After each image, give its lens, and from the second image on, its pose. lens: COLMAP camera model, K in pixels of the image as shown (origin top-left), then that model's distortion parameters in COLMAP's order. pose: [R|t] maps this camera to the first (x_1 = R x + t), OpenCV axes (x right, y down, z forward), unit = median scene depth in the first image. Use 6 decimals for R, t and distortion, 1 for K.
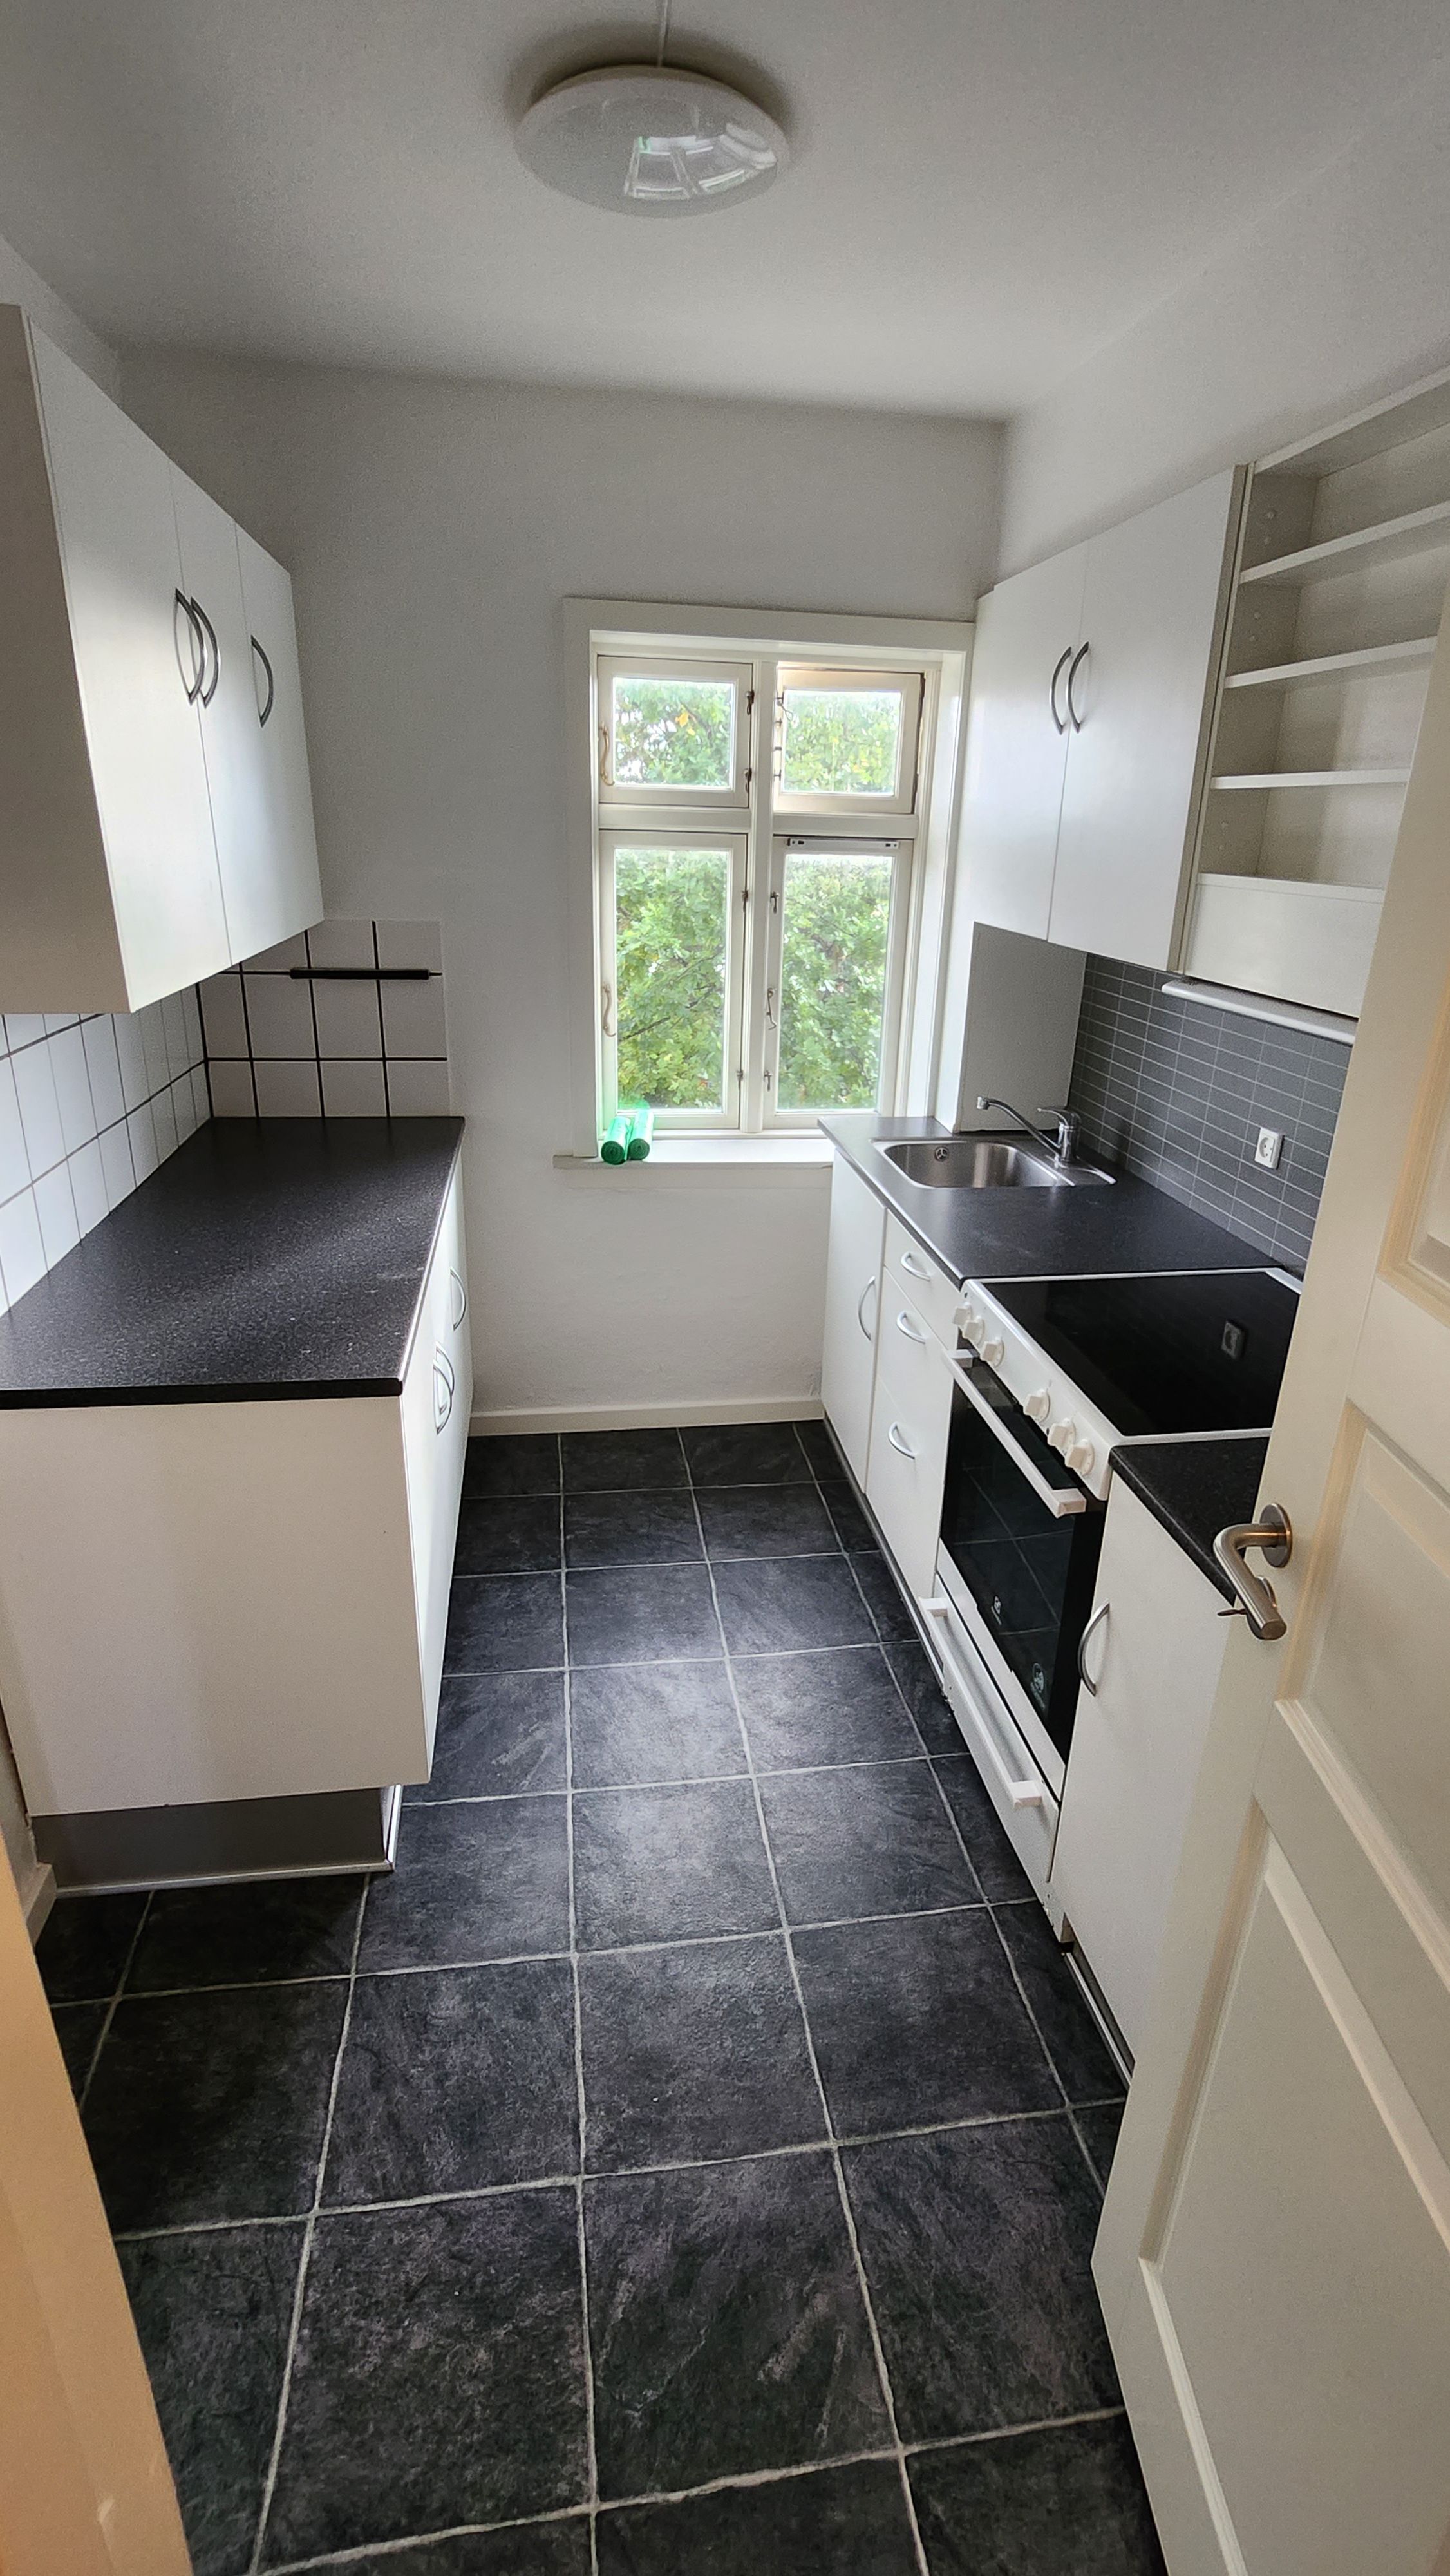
lens RADIAL K [[1194.8, 0, 733.0], [0, 1194.8, 1285.7], [0, 0, 1]] dist [-0.020749, 0.005288]
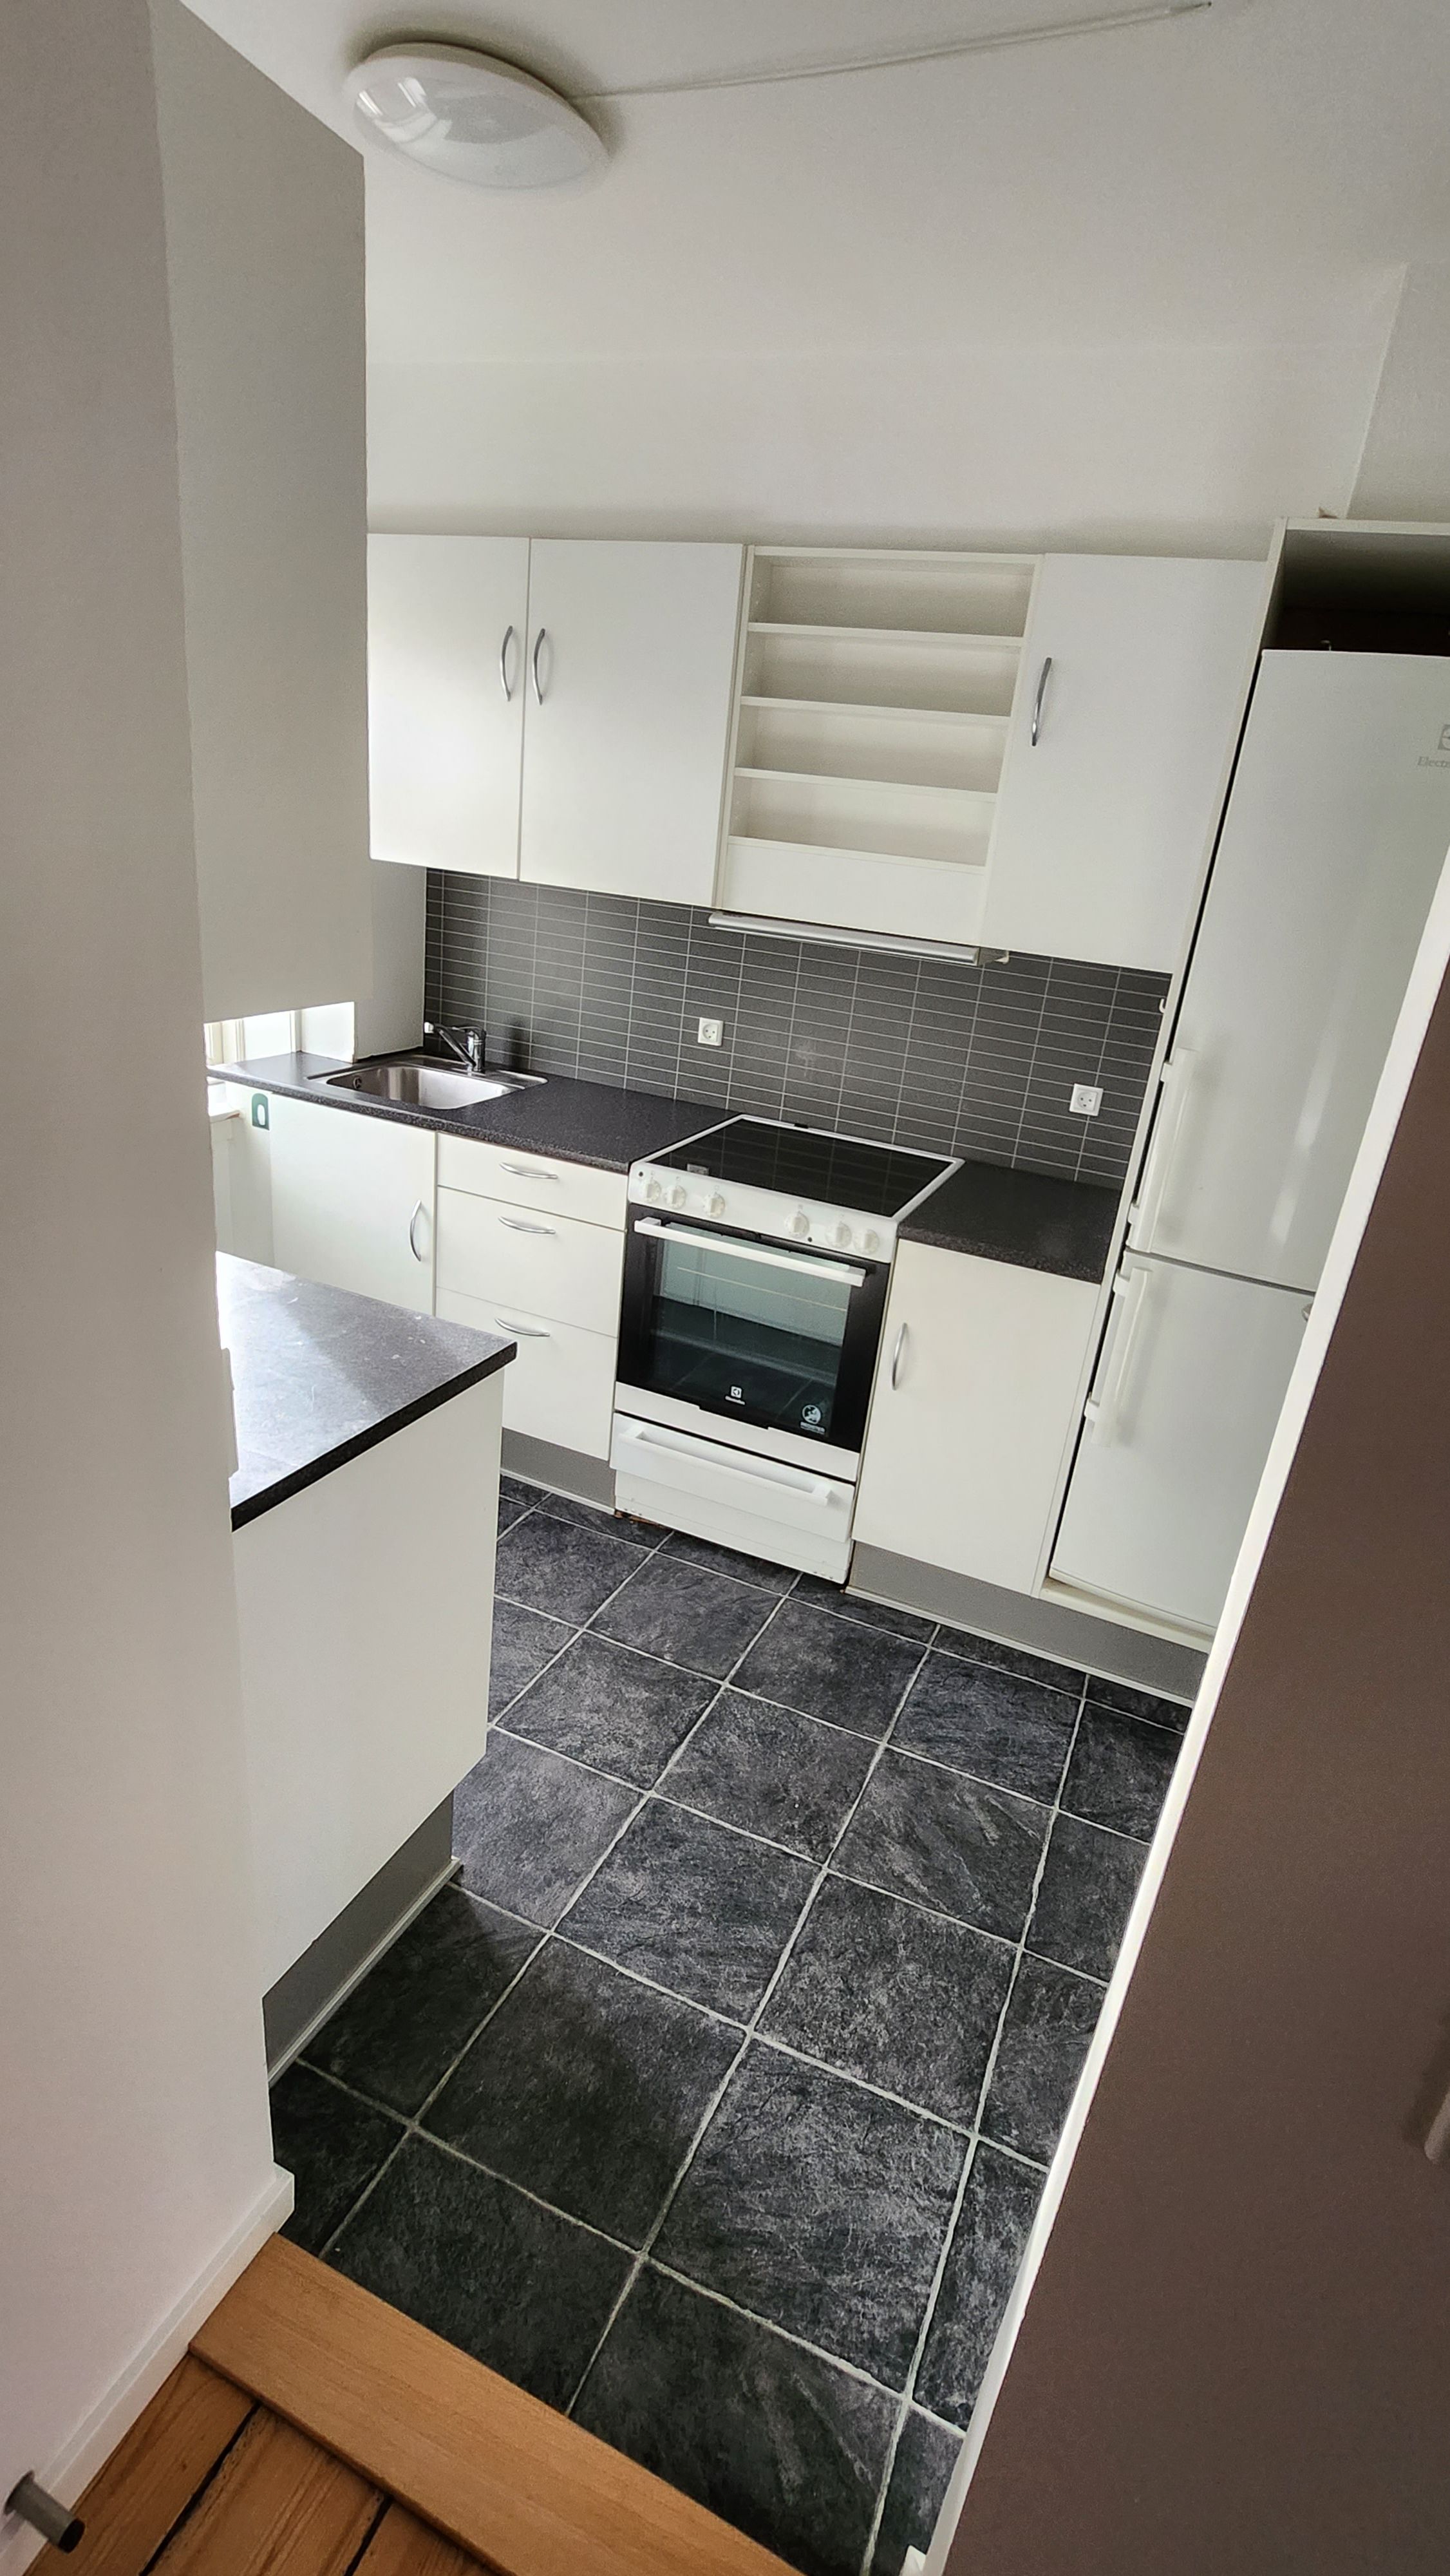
lens RADIAL K [[1194.8, 0, 735.0], [0, 1194.8, 1283.7], [0, 0, 1]] dist [-0.020749, 0.005288]
pose [[0.535172, -0.278115, 0.797649, -1.060867], [0.220140, 0.957539, 0.186164, -0.126995], [-0.815555, 0.075965, 0.573672, 0.286714]]
